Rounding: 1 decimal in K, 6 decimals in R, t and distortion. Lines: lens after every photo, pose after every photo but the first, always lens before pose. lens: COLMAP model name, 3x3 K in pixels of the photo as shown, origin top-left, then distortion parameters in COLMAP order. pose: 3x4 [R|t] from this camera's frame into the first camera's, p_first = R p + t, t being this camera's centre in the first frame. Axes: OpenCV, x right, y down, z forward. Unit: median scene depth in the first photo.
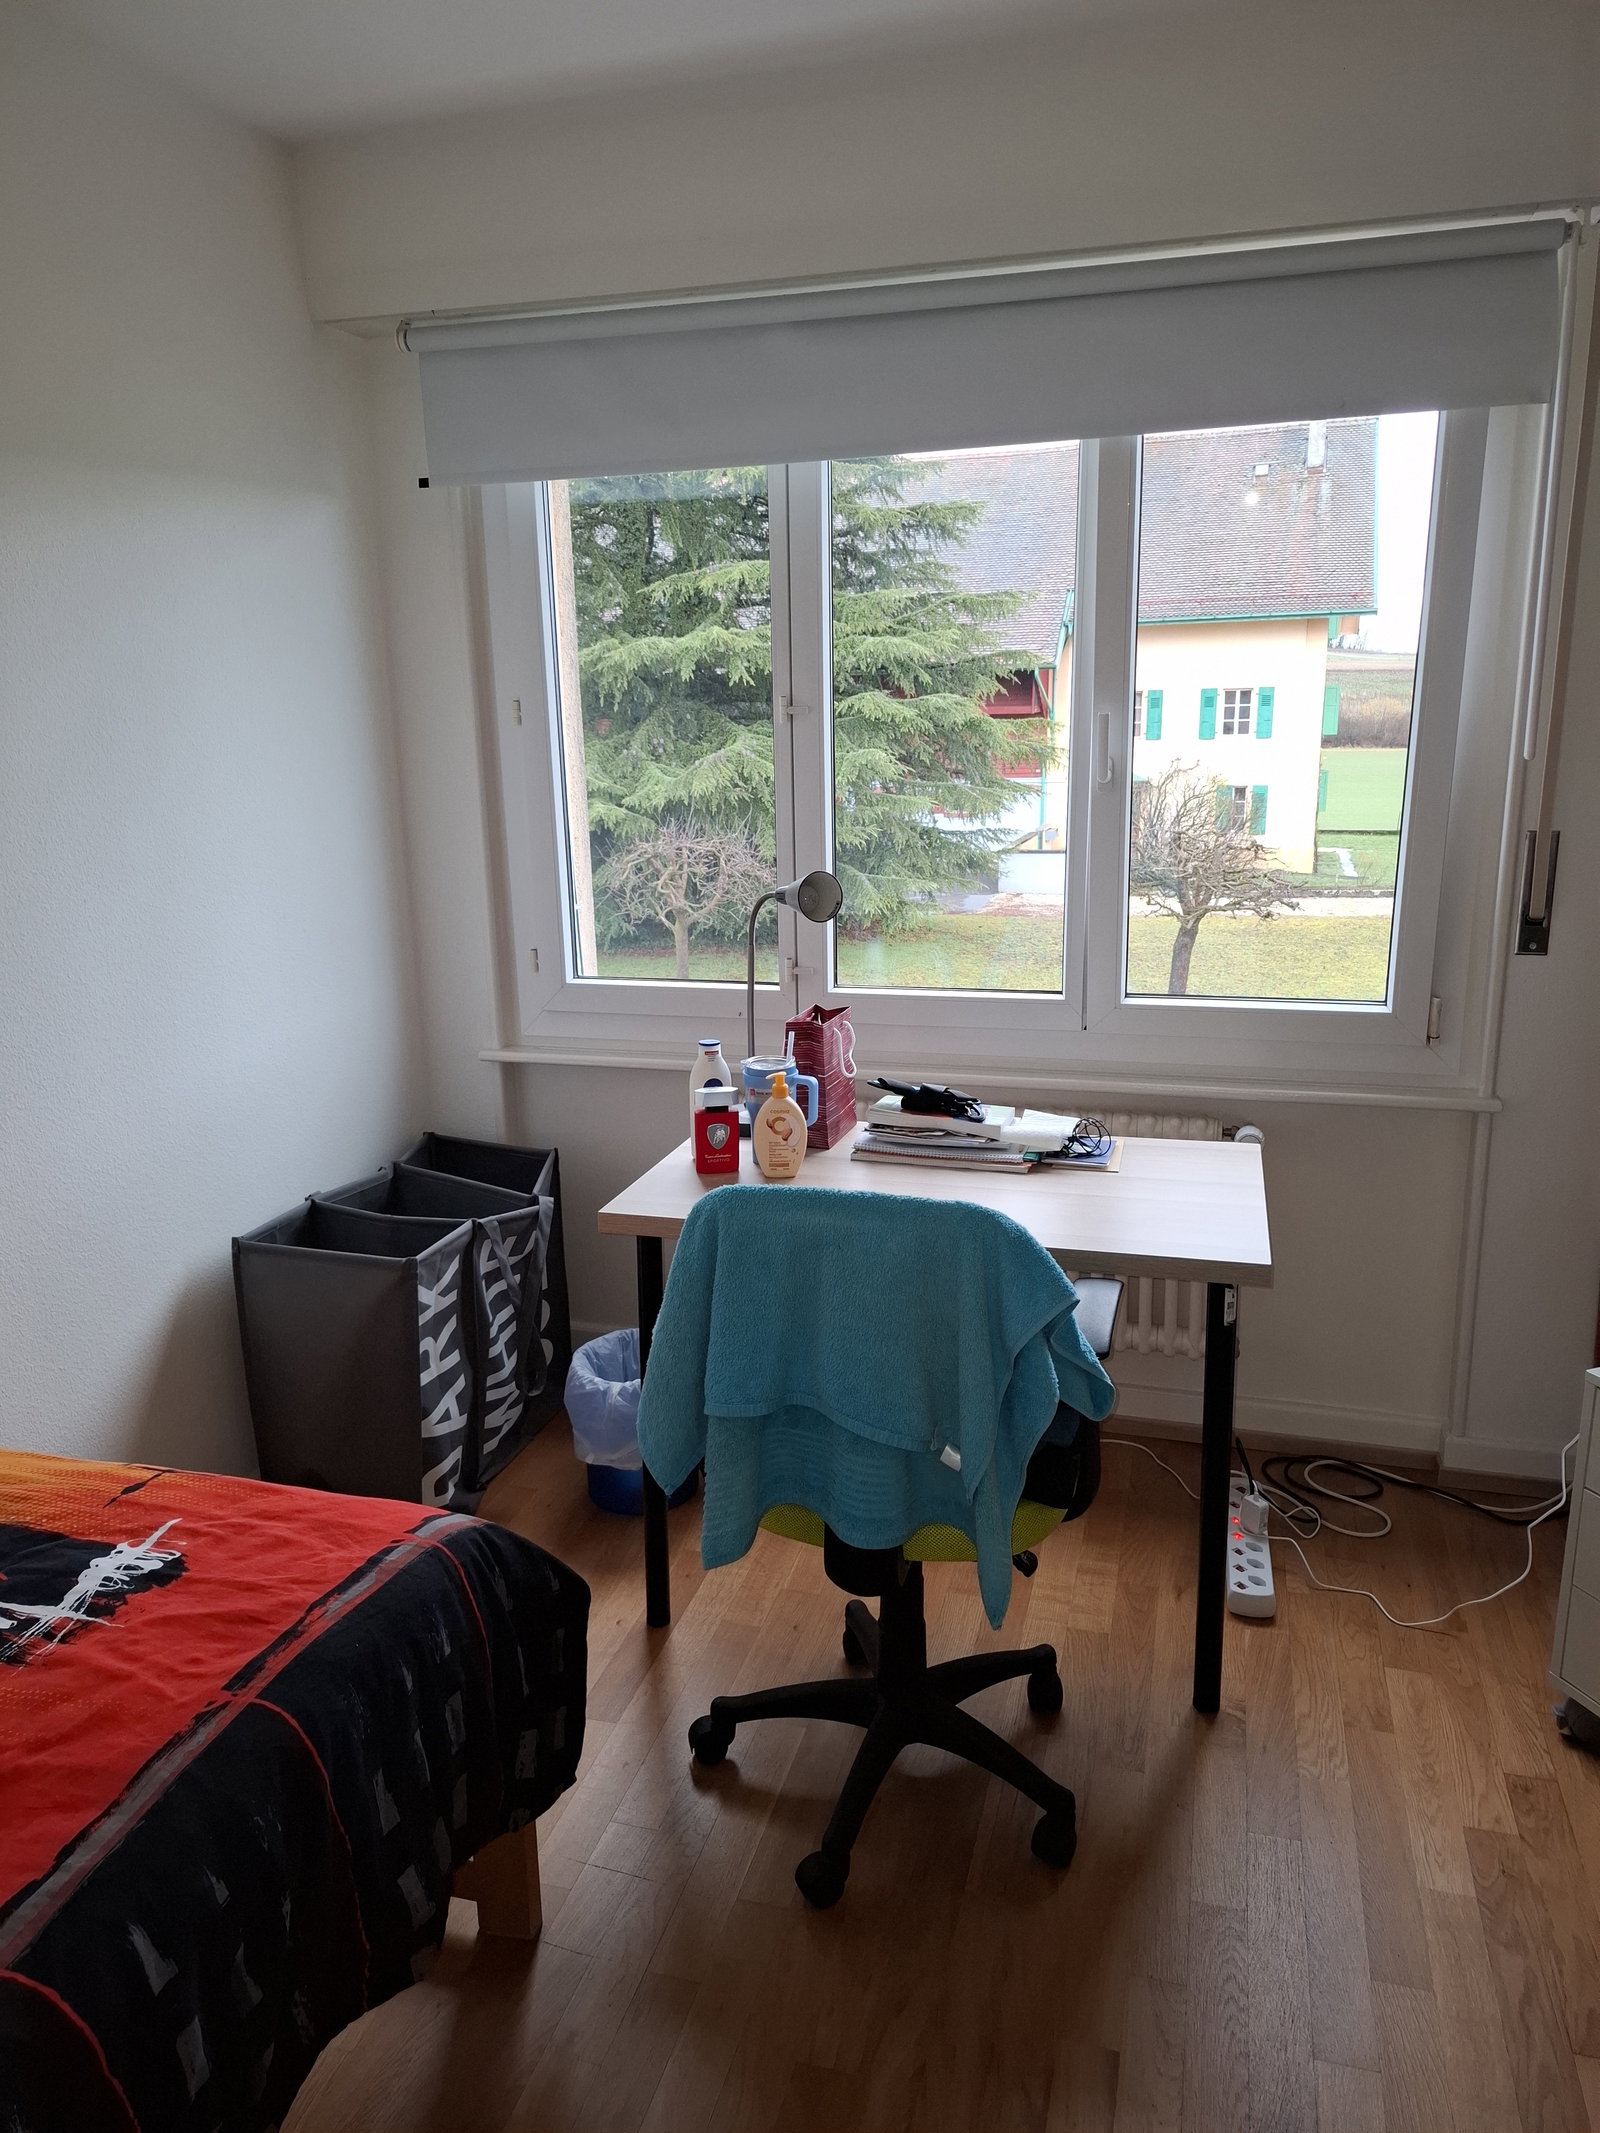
lens RADIAL K [[1491.4, 0, 789.7], [0, 1491.4, 1074.5], [0, 0, 1]] dist [0.087083, -0.099233]
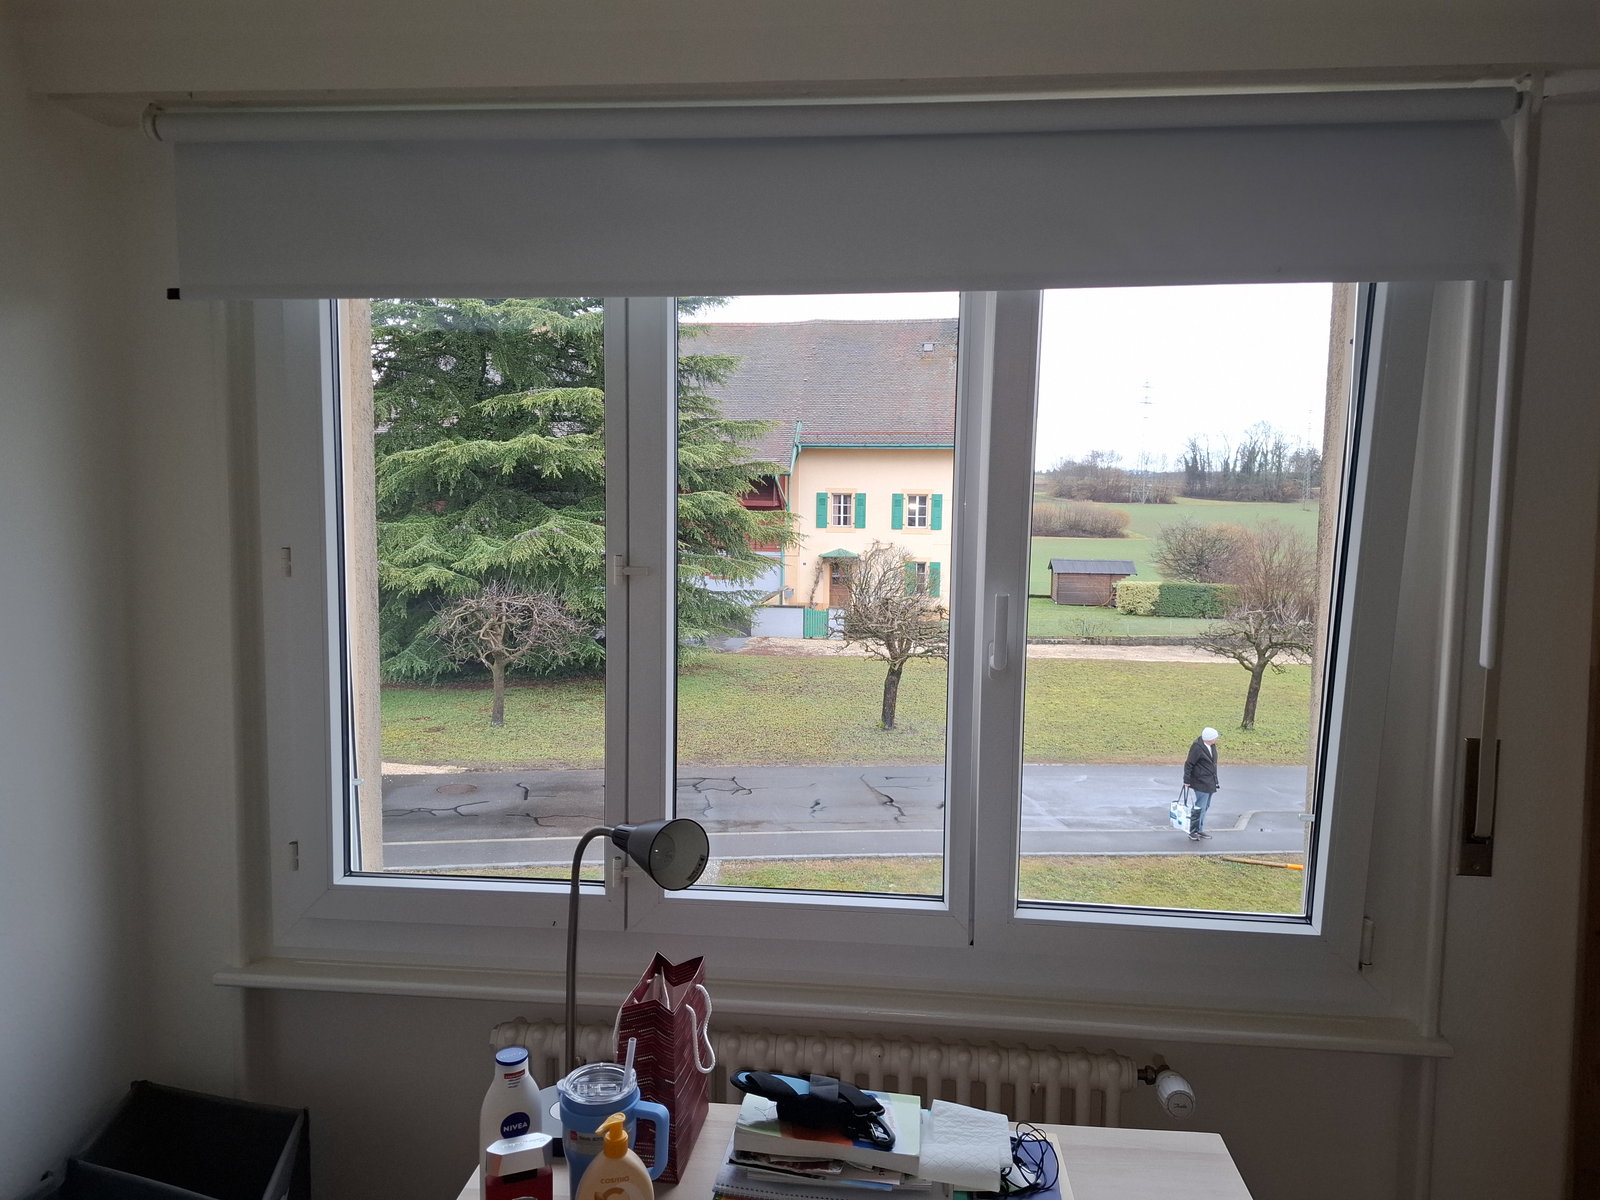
lens RADIAL K [[1118.8, 0, 806.0], [0, 1118.8, 585.5], [0, 0, 1]] dist [0.087083, -0.099233]
pose [[0.981492, 0.016488, 0.190793, -0.020400], [0.014120, 0.987344, -0.157961, -0.132153], [-0.190983, 0.157731, 0.968838, 0.362207]]
